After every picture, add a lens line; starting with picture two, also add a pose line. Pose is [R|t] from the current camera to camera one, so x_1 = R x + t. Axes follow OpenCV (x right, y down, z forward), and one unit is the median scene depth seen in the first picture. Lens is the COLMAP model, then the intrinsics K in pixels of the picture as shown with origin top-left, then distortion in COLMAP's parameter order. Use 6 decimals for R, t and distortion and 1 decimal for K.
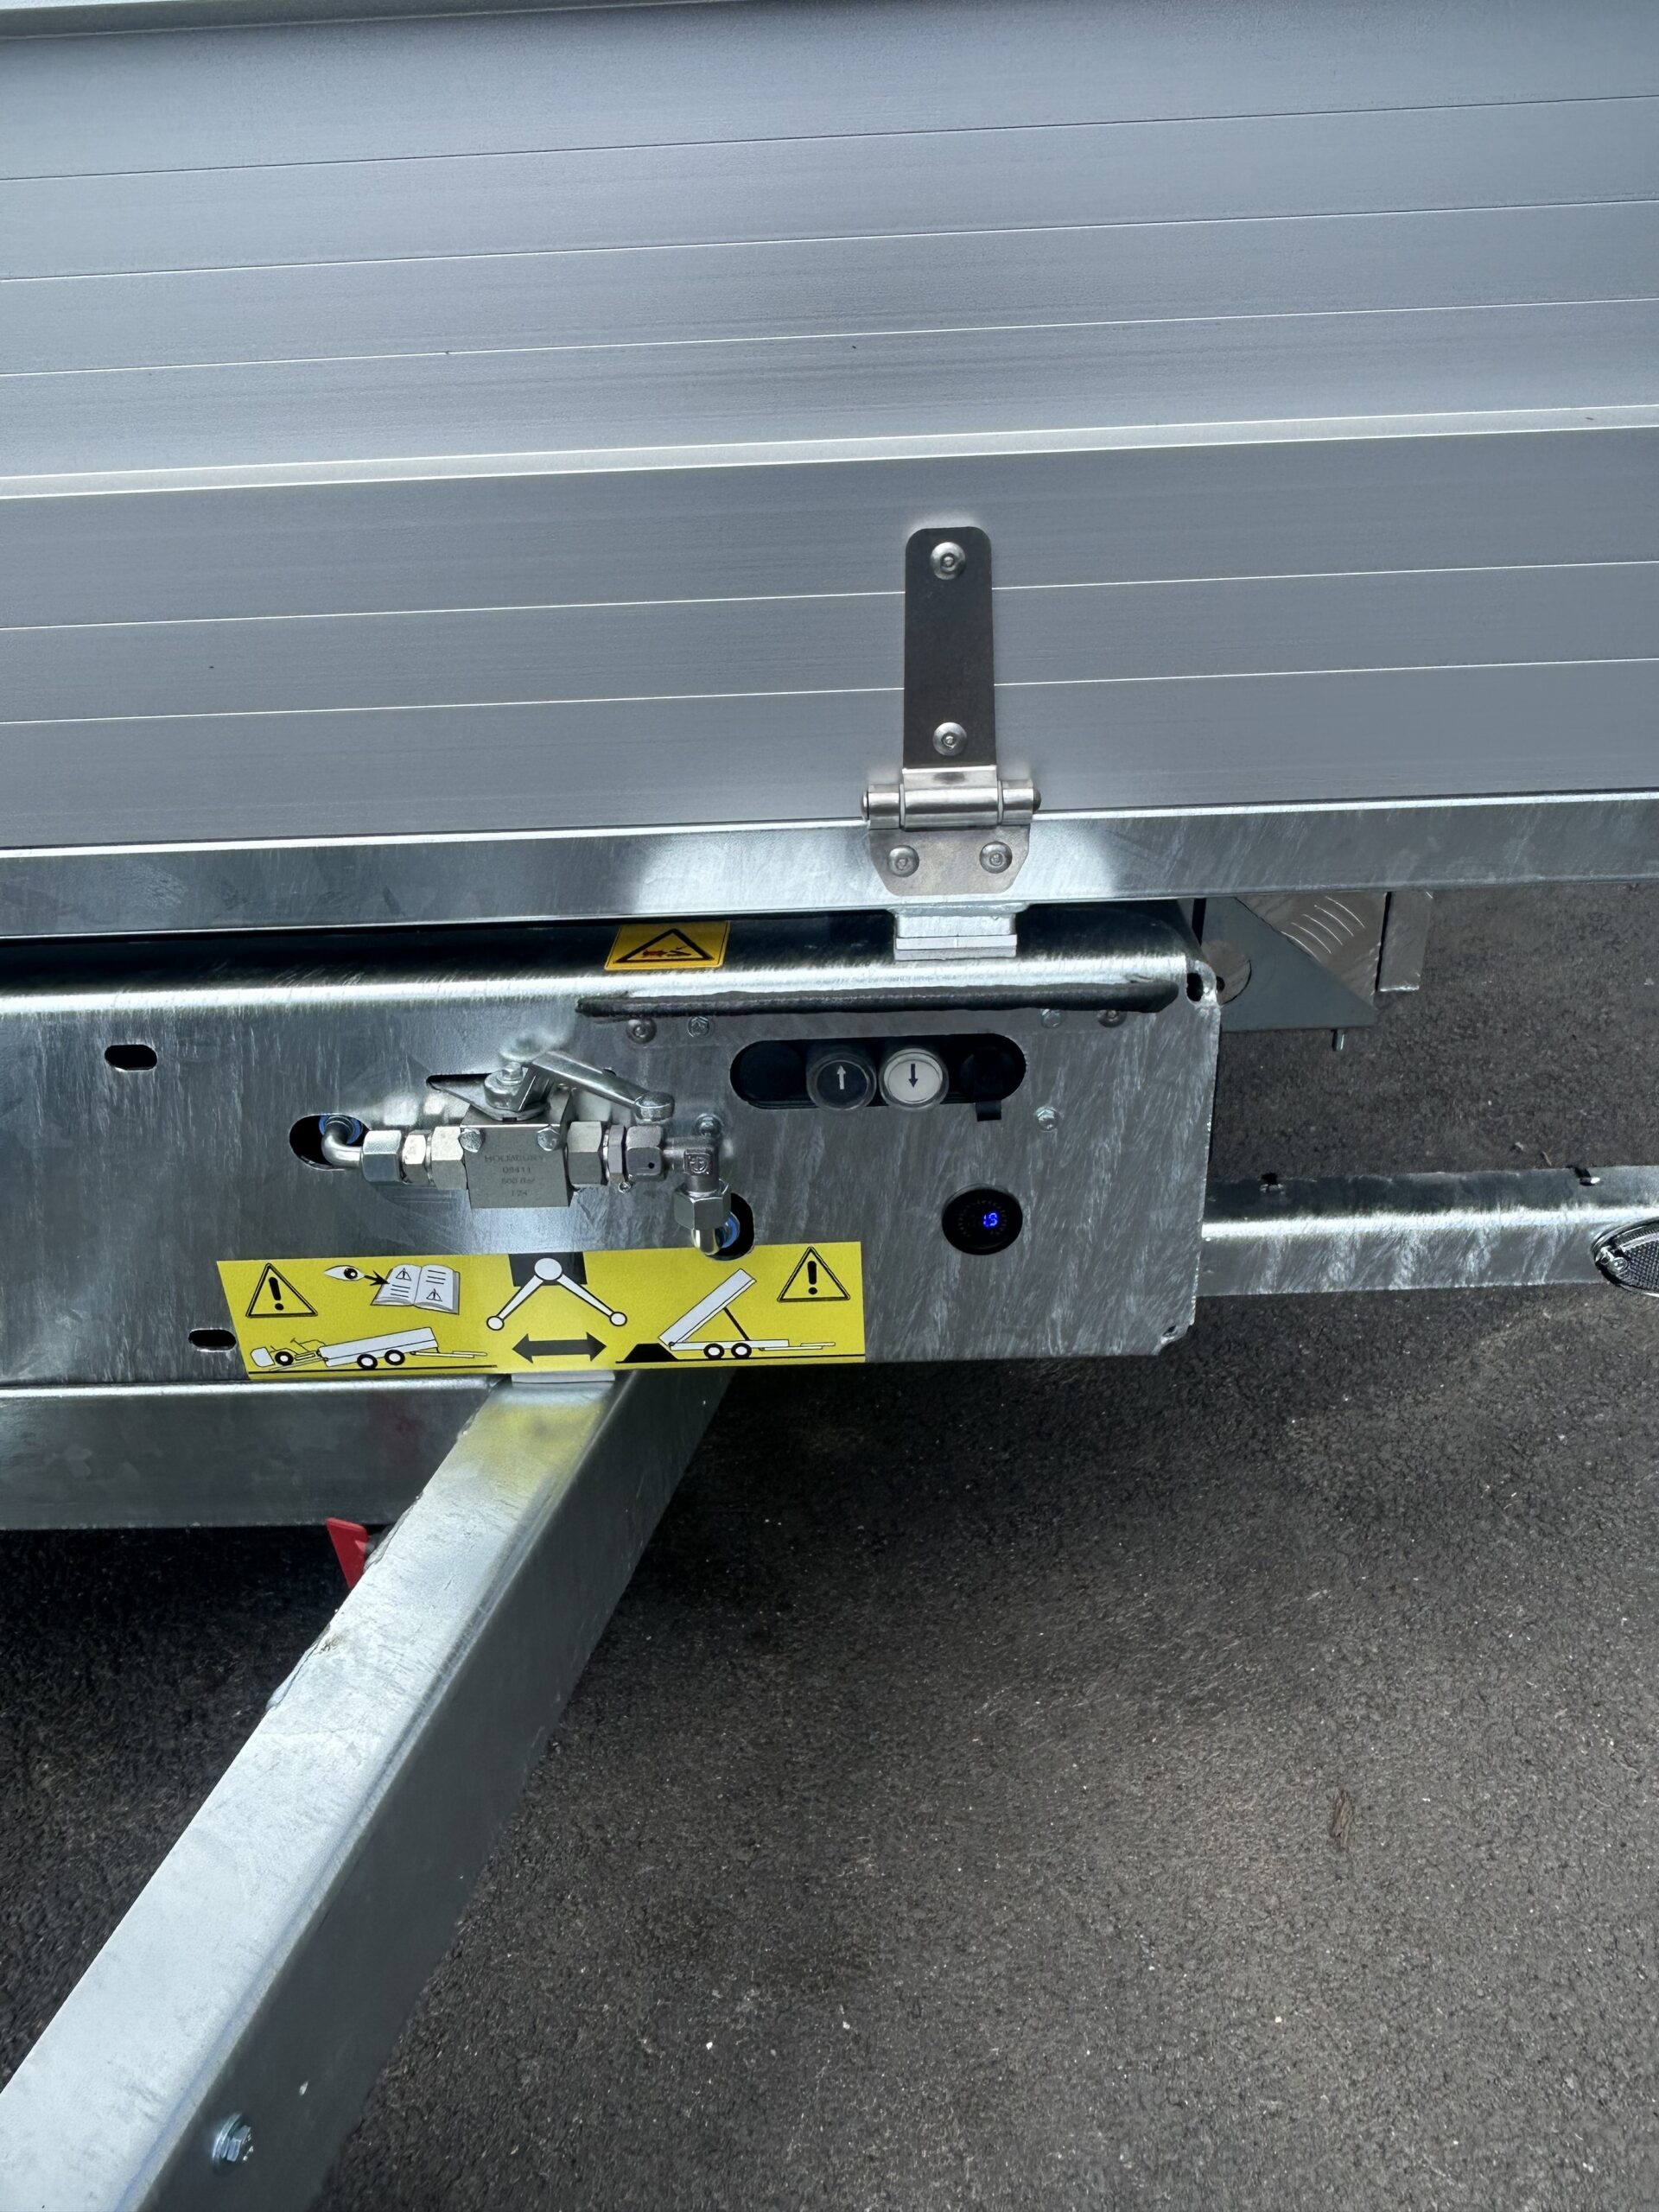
lens RADIAL K [[1555.9, 0, 830.9], [0, 1555.9, 1093.3], [0, 0, 1]] dist [0.038201, -0.069348]
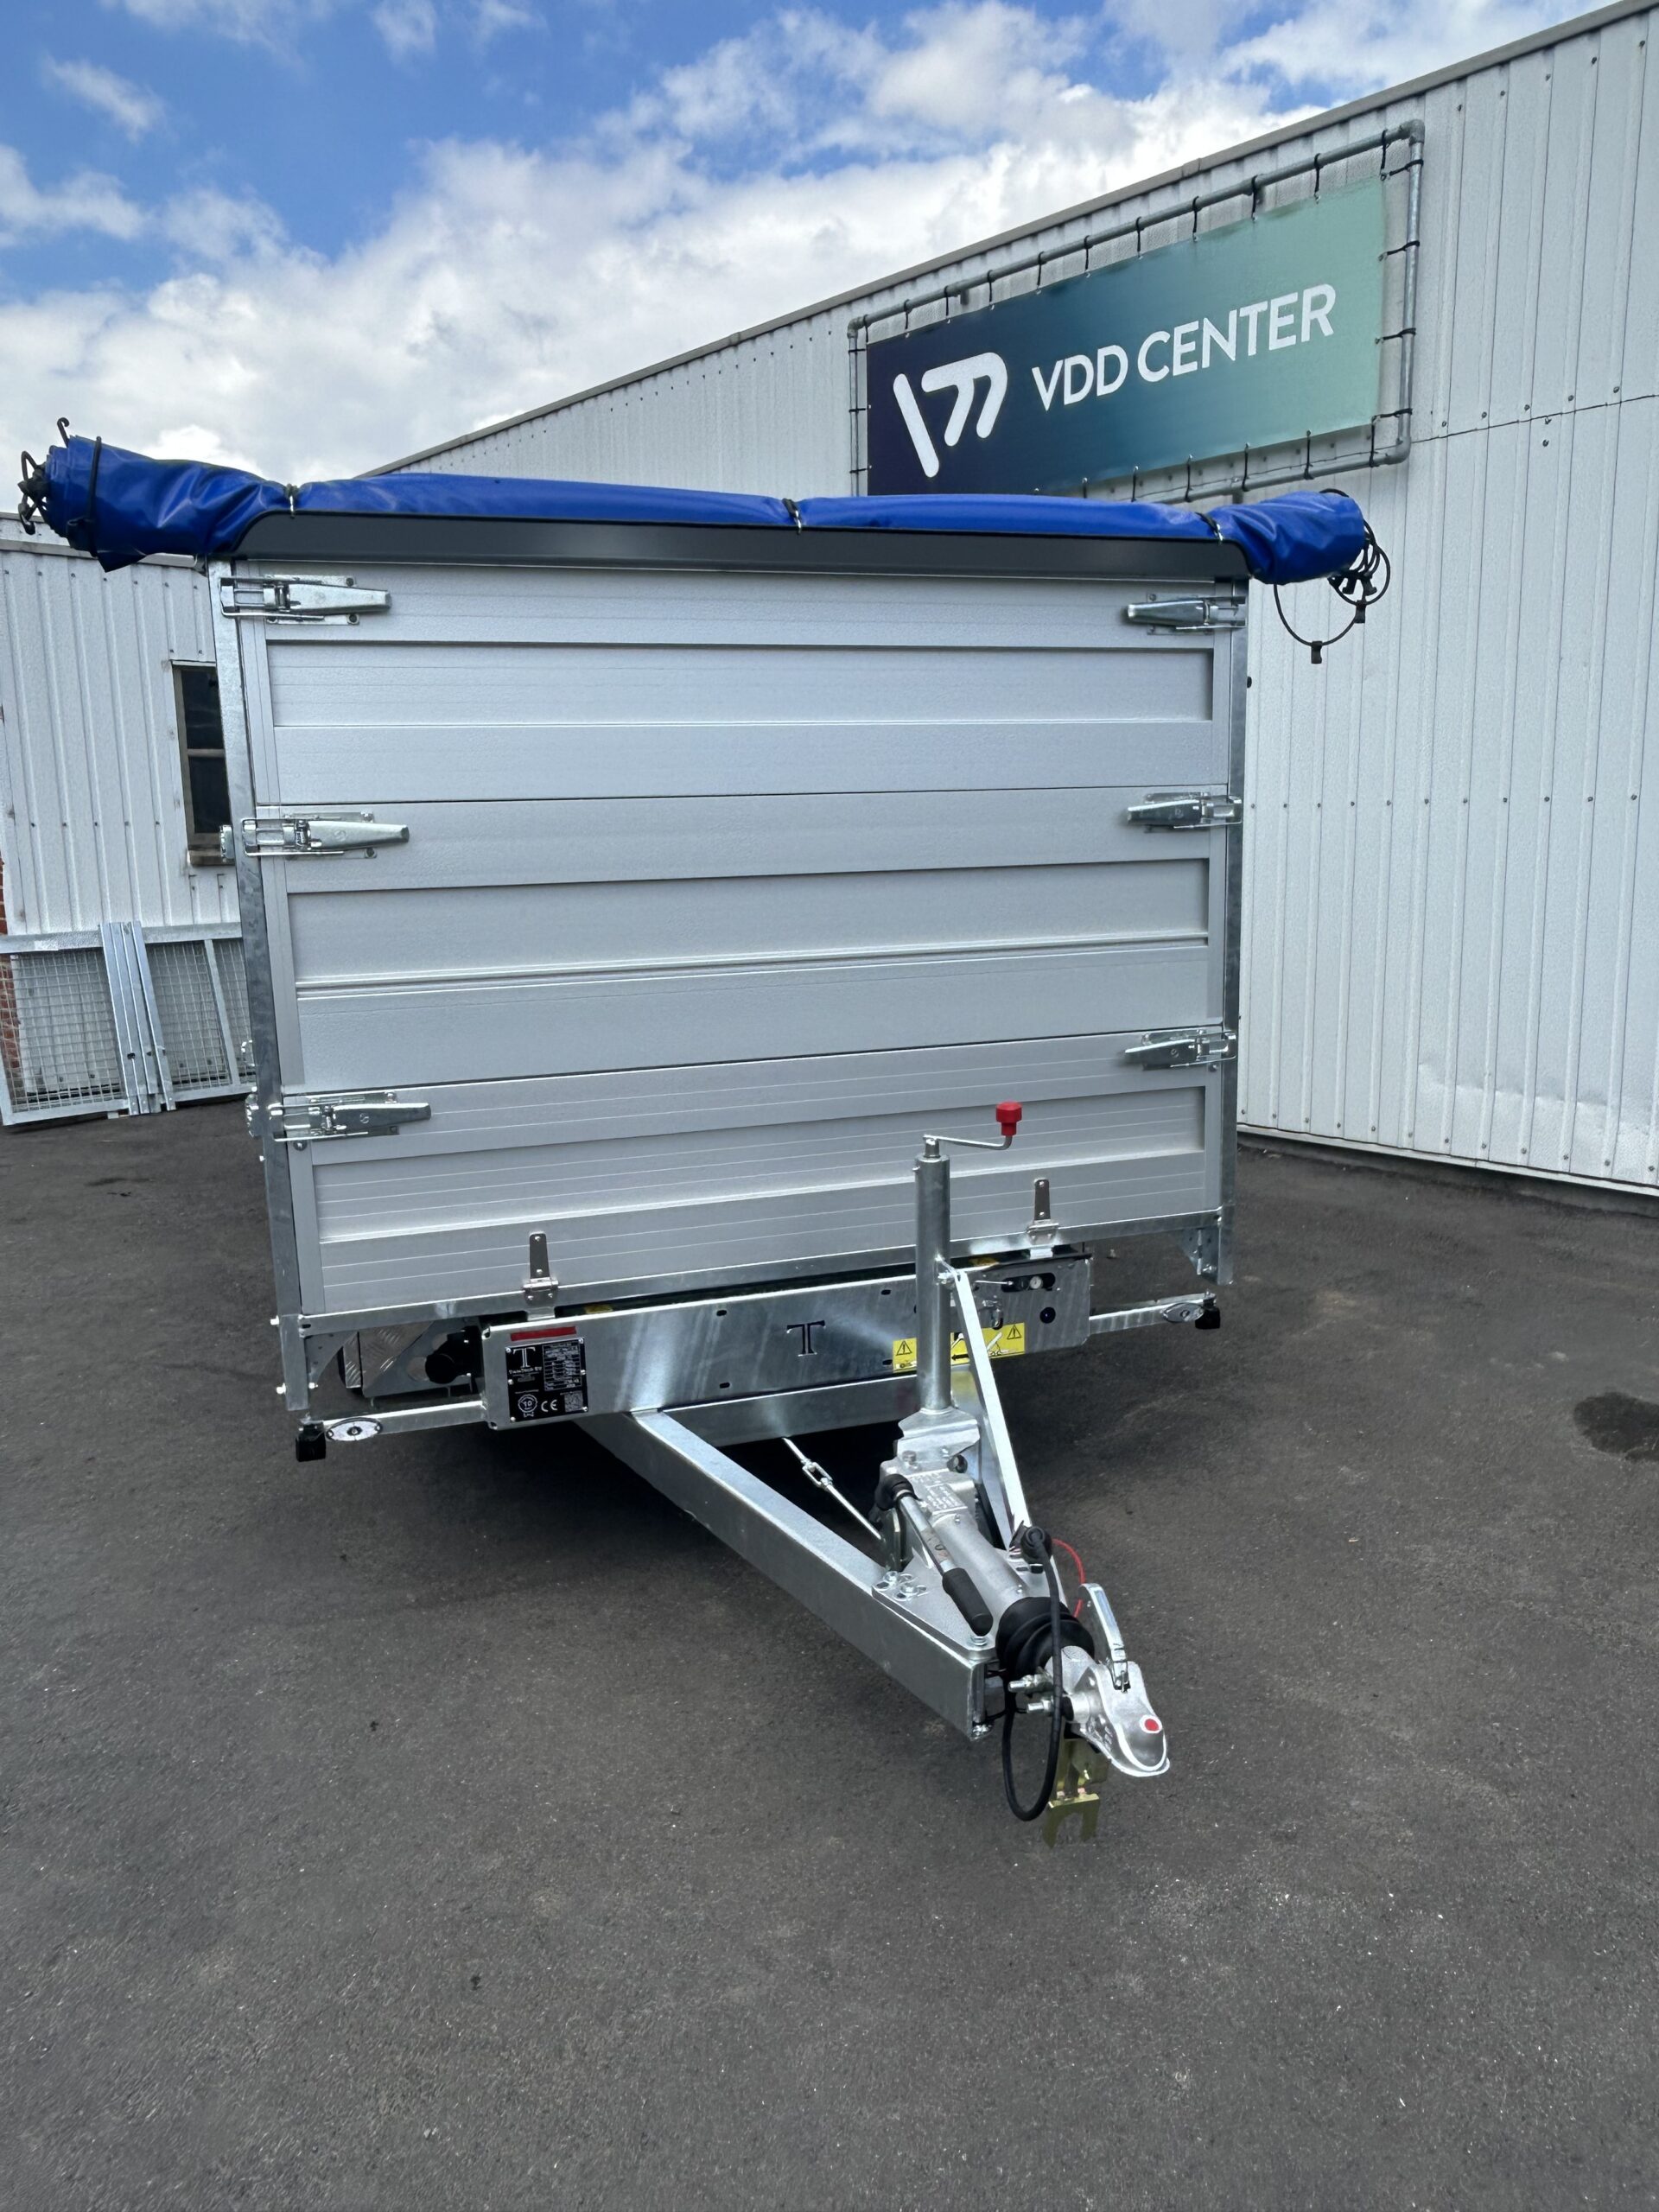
lens RADIAL K [[1538.8, 0, 829.6], [0, 1538.8, 1121.6], [0, 0, 1]] dist [0.038130, -0.062169]
pose [[0.947420, -0.048370, 0.316315, -1.916621], [0.141013, 0.950462, -0.277017, 0.701739], [-0.287246, 0.307056, 0.907307, -3.127216]]
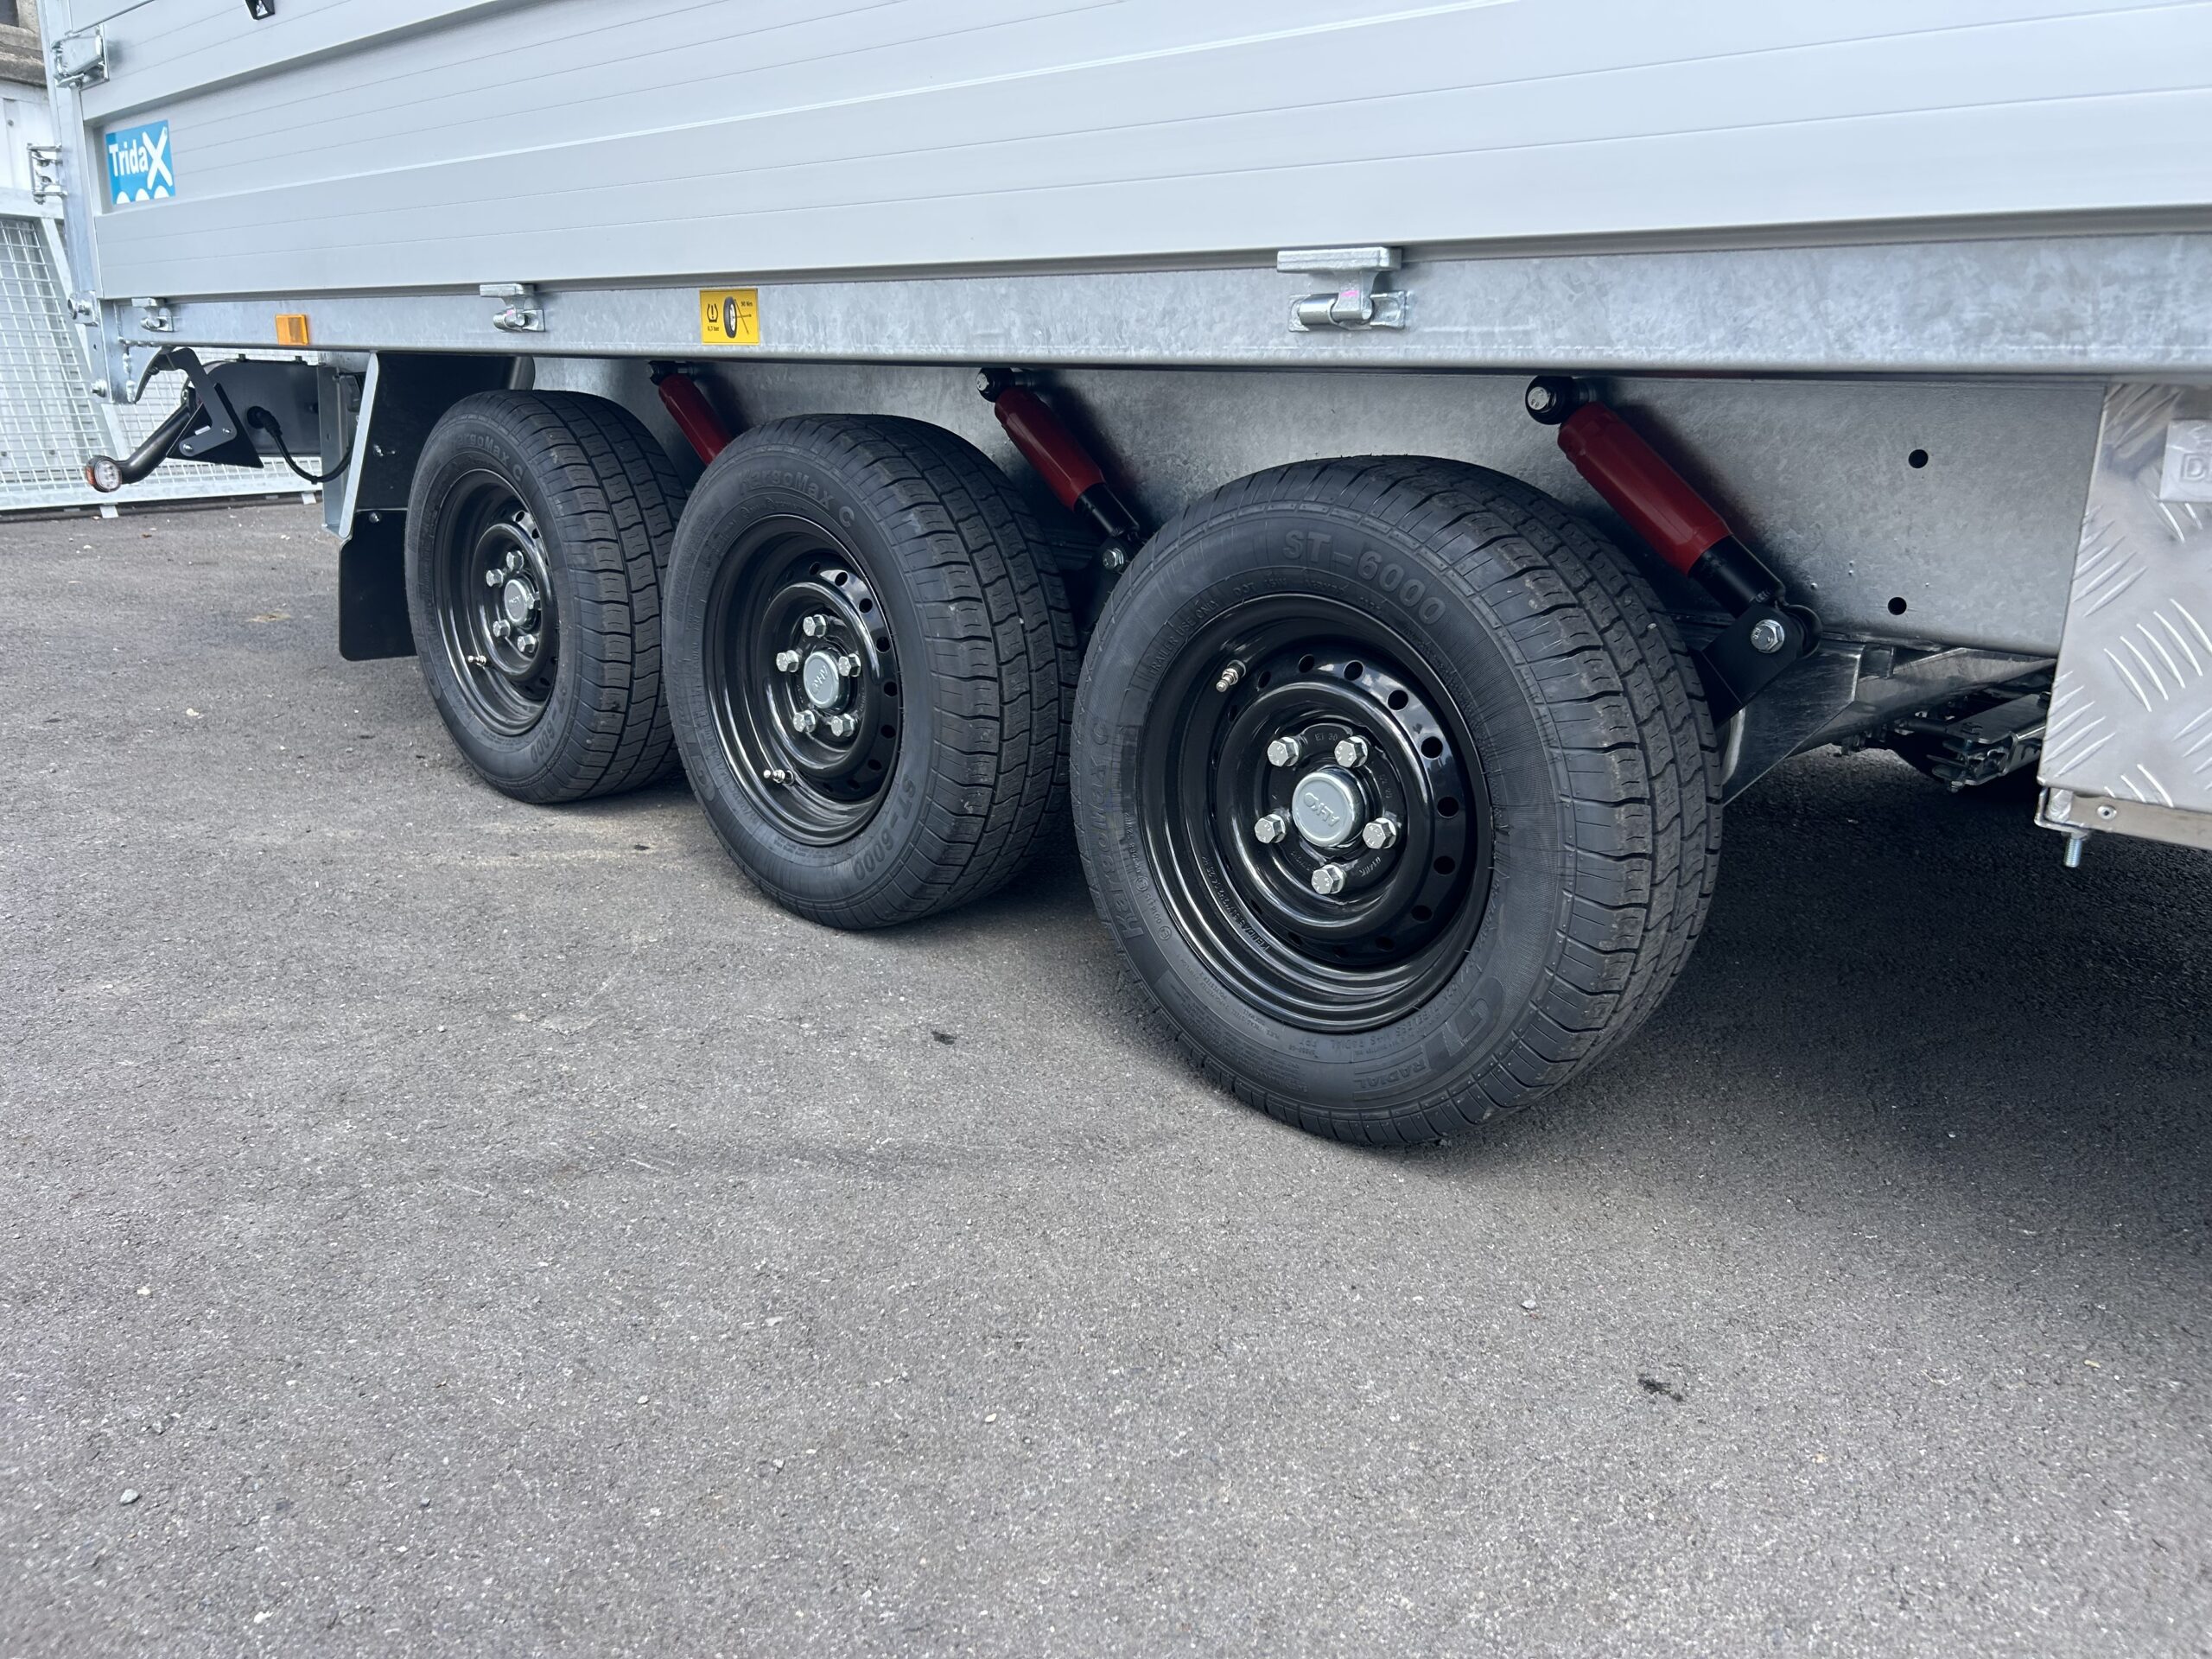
lens RADIAL K [[1694.3, 0, 1106.0], [0, 1694.3, 829.5], [0, 0, 1]] dist [0.079399, -0.125190]
pose [[0.708102, -0.148186, 0.690385, -3.232226], [0.296942, 0.949566, -0.100746, -0.442126], [-0.640637, 0.276343, 0.716393, 1.877050]]
